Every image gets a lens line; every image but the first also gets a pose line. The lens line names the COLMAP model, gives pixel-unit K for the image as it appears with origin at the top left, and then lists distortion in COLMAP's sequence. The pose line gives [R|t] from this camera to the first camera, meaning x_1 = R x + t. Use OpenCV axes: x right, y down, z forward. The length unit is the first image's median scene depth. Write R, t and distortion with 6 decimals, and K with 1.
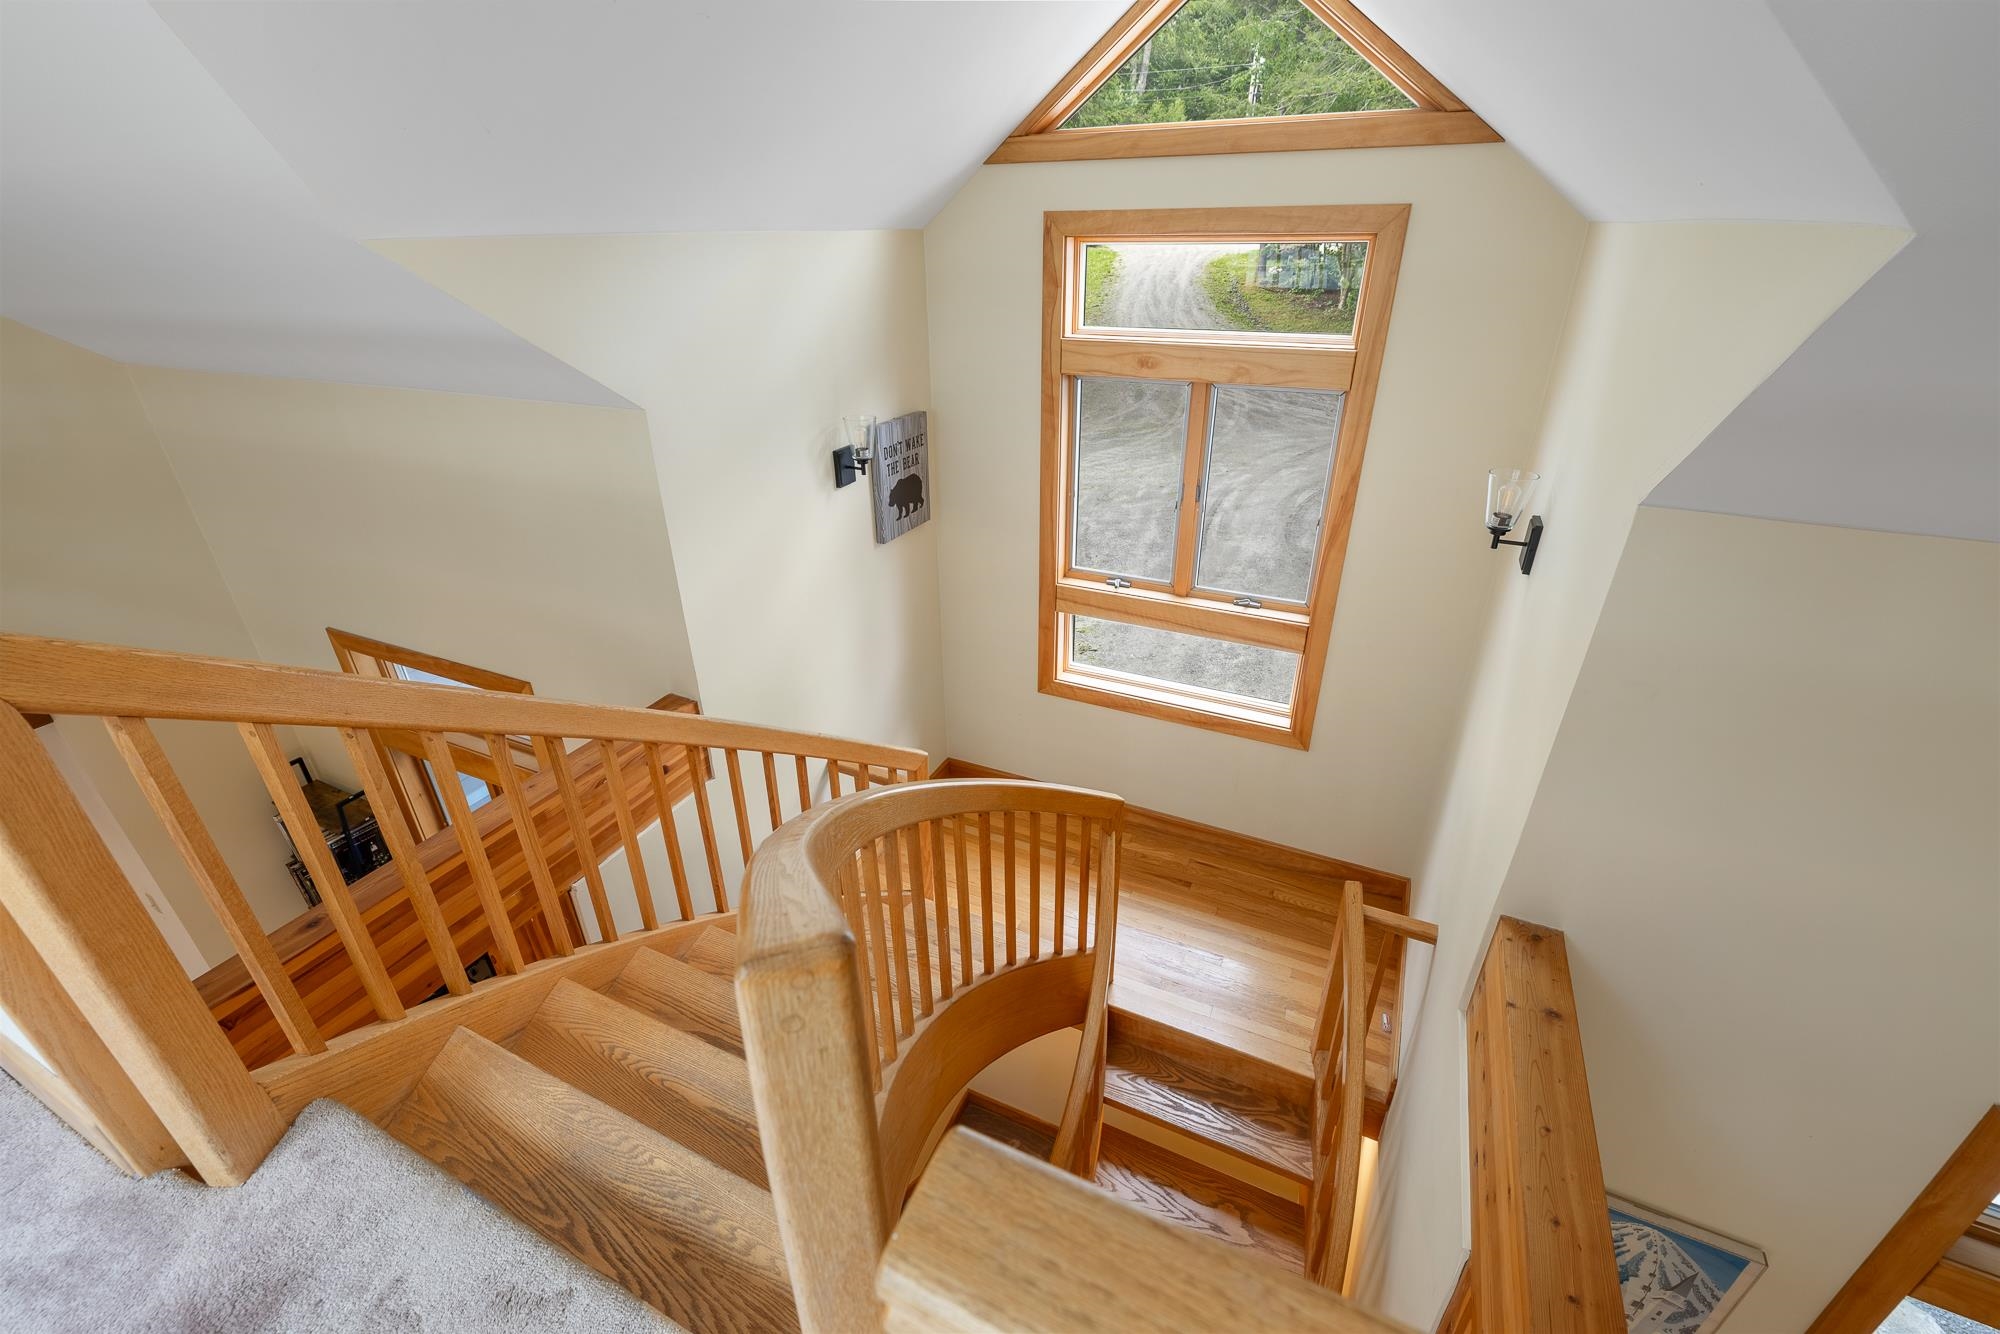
lens RADIAL K [[844.9, 0, 998.0], [0, 844.9, 658.1], [0, 0, 1]] dist [-0.000660, -0.000566]
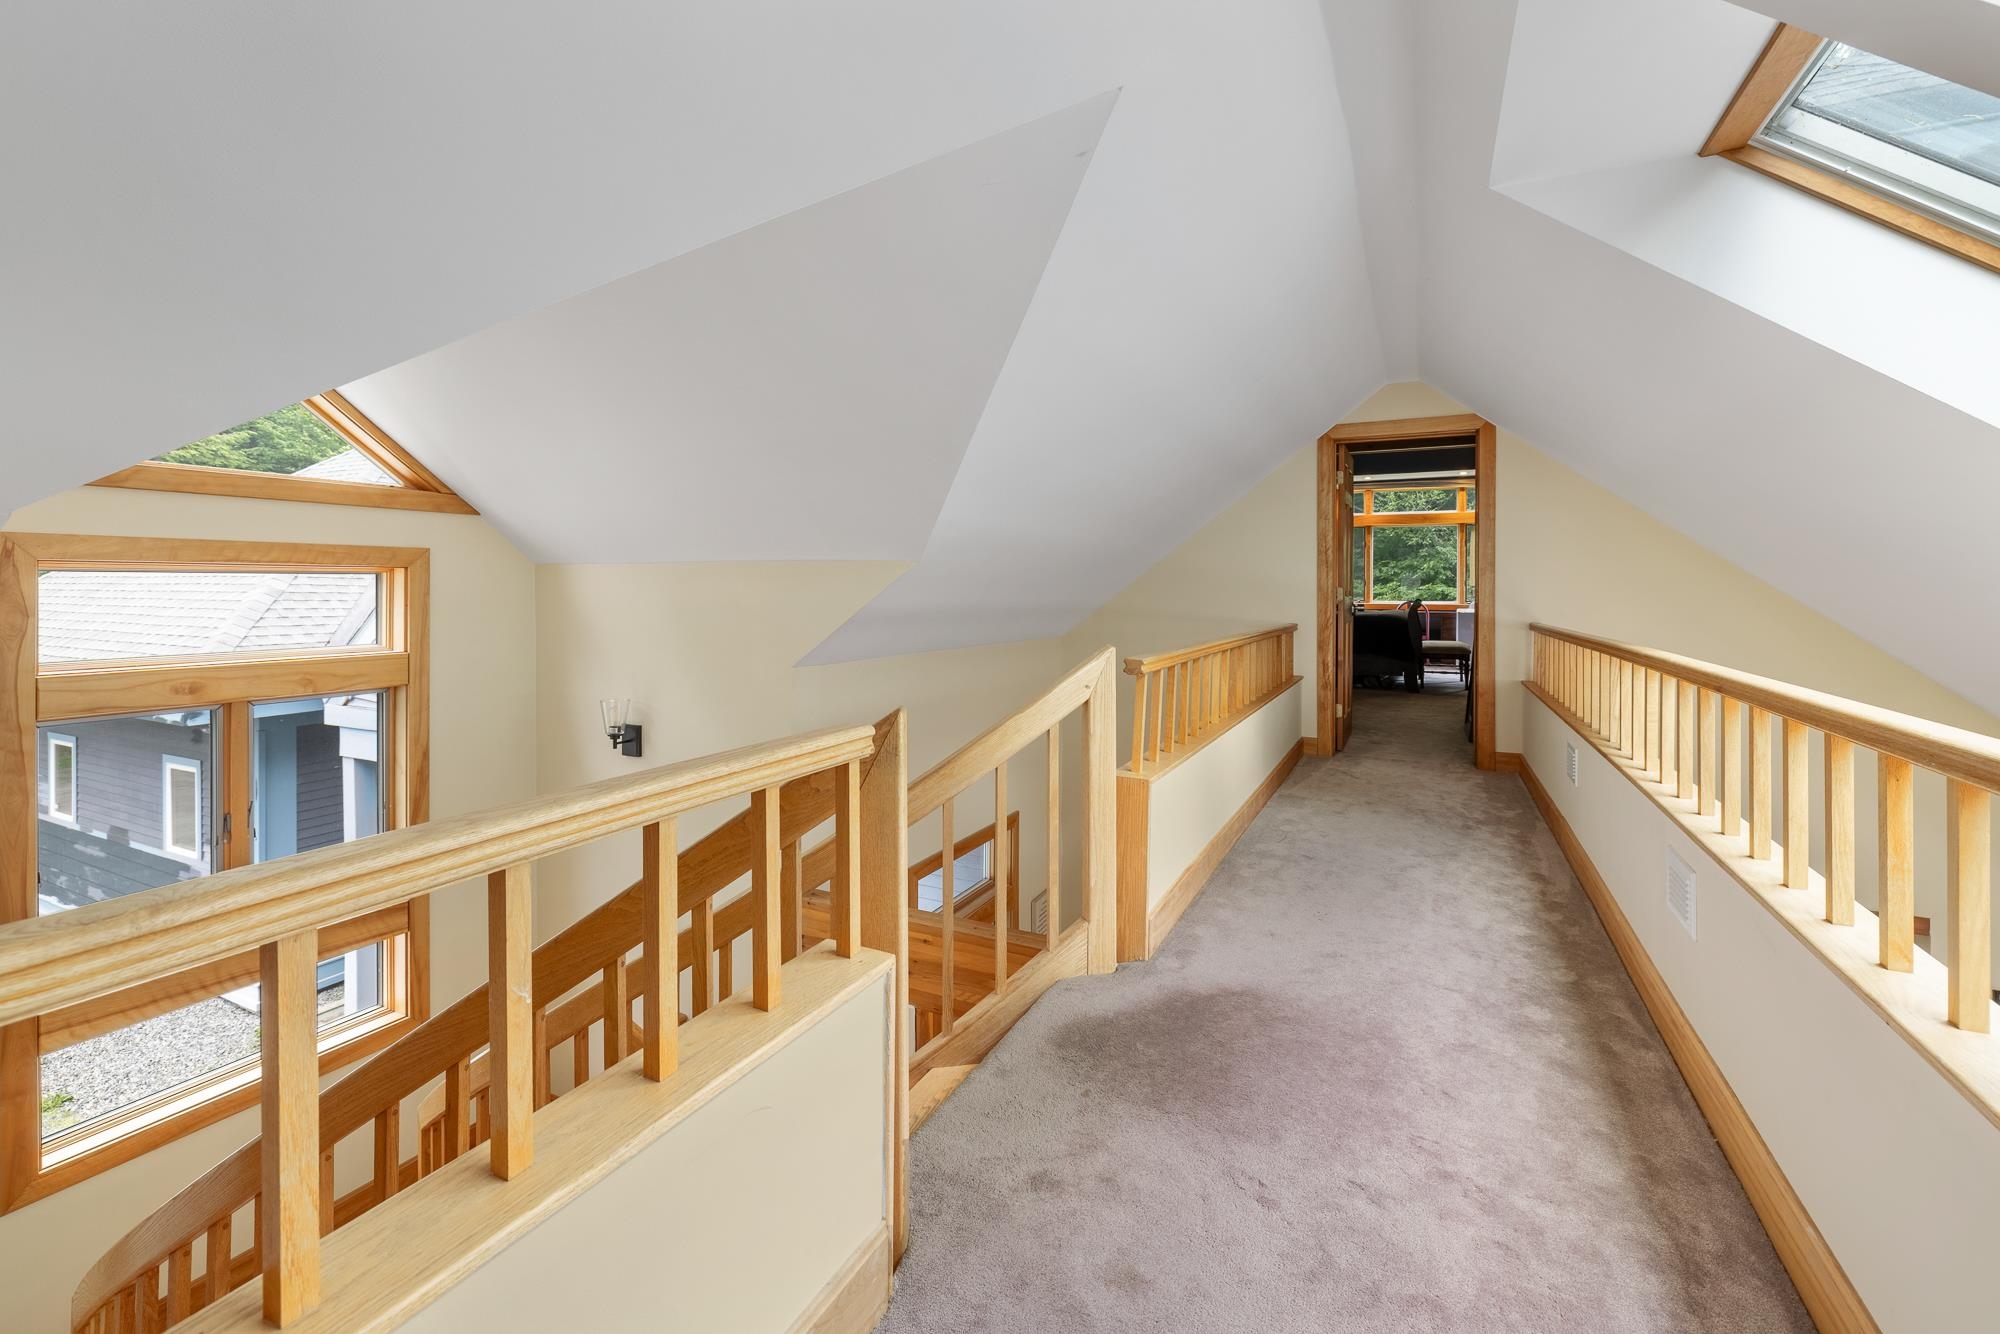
lens RADIAL K [[844.9, 0, 996.0], [0, 844.9, 590.4], [0, 0, 1]] dist [-0.000660, -0.000566]
pose [[0.009888, 0.003489, 0.999945, -0.723465], [0.453803, 0.891069, -0.007596, -0.043918], [-0.891047, 0.453854, 0.007228, 0.173732]]
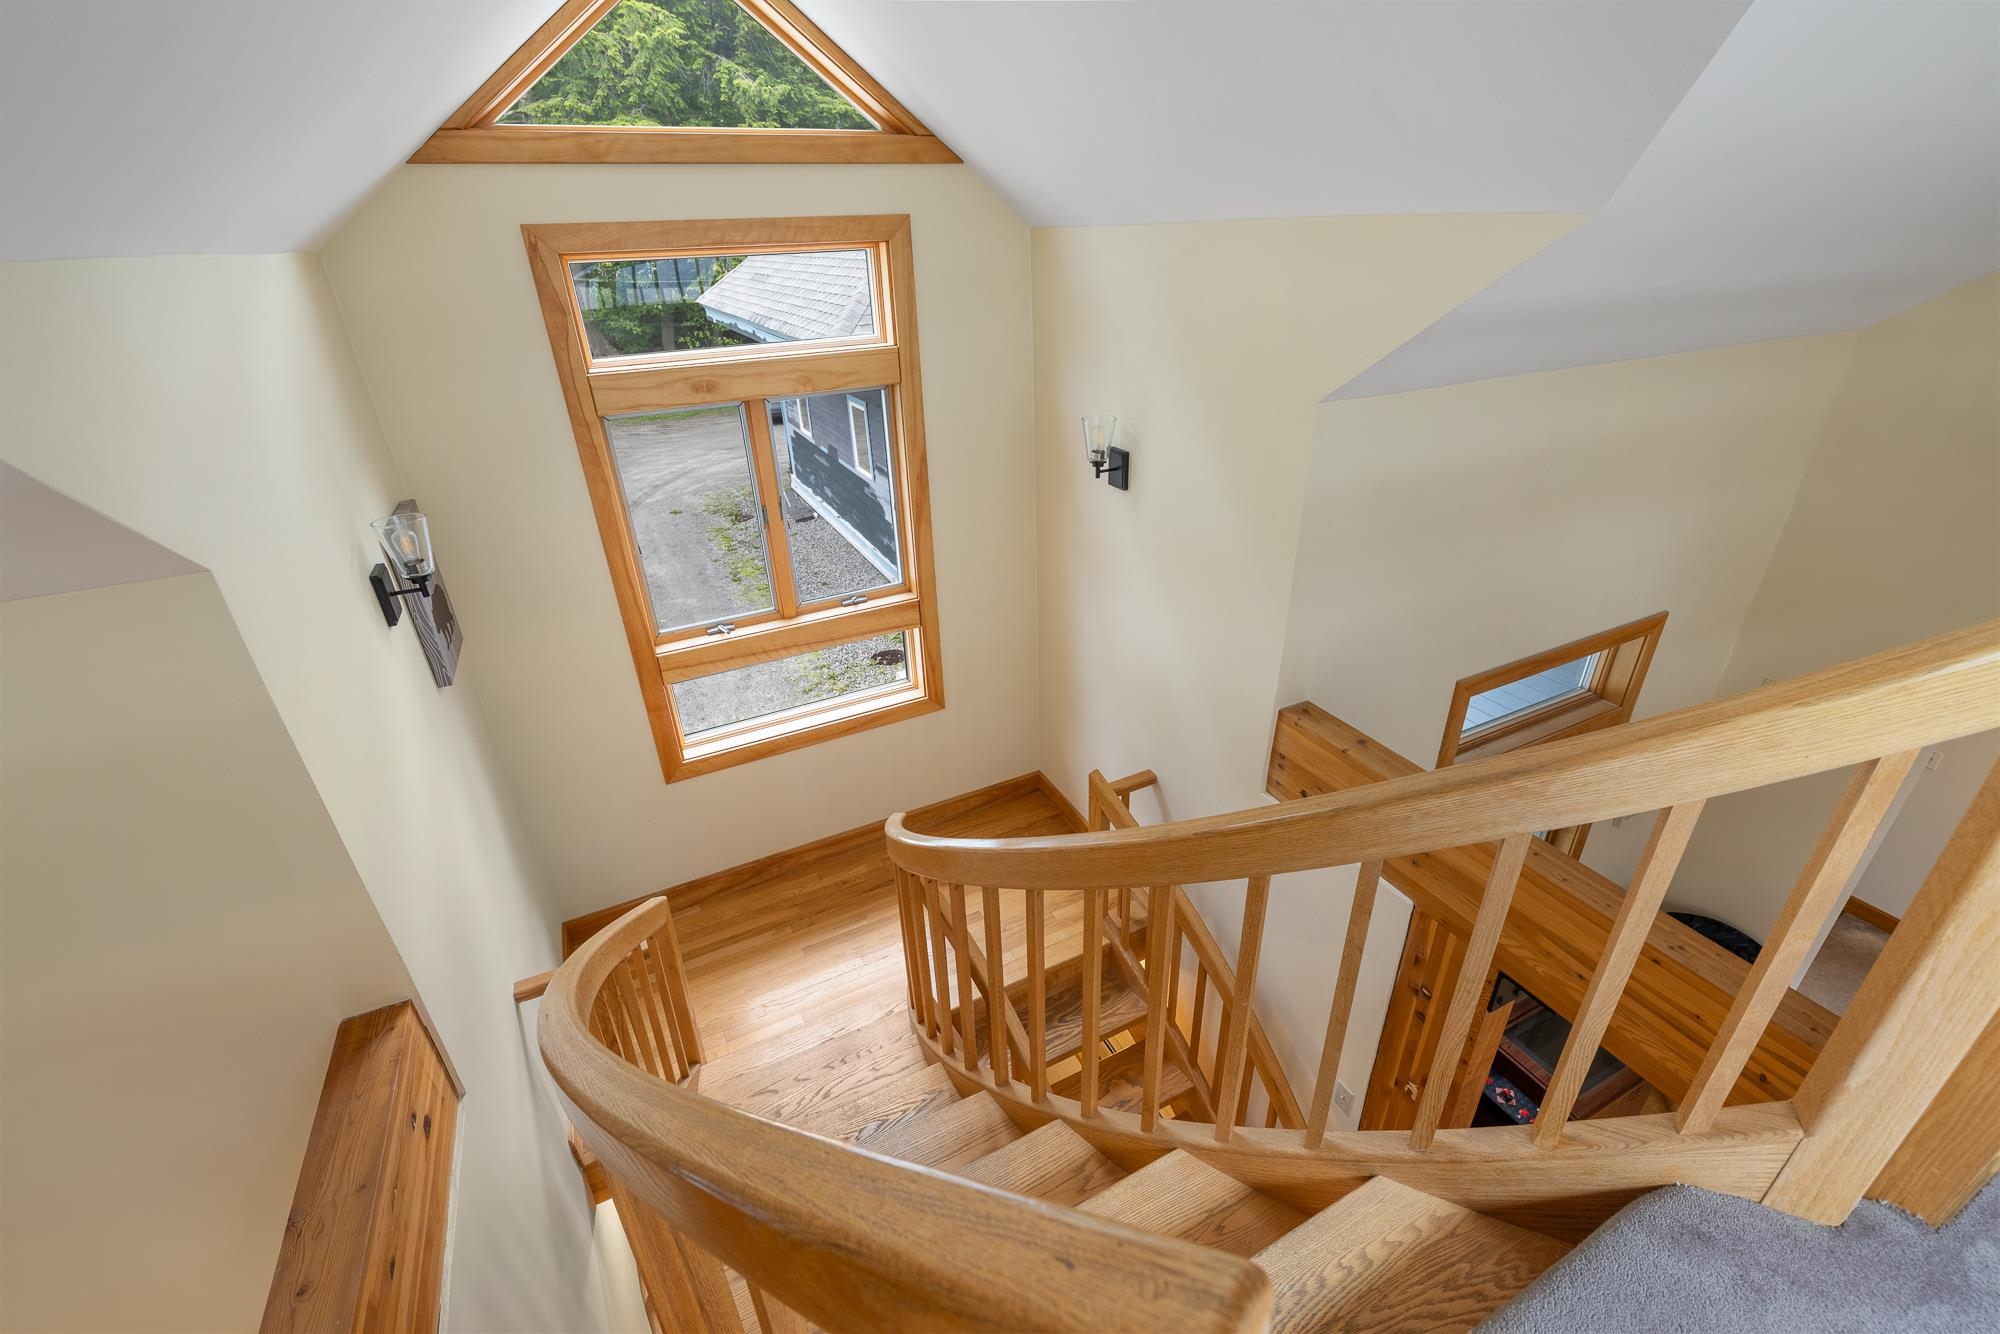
lens RADIAL K [[844.9, 0, 997.6], [0, 844.9, 658.7], [0, 0, 1]] dist [-0.000660, -0.000566]
pose [[0.612096, -0.365125, 0.701443, -0.383518], [0.381908, 0.913212, 0.142096, -0.089010], [-0.692449, 0.180911, 0.698417, 0.192319]]
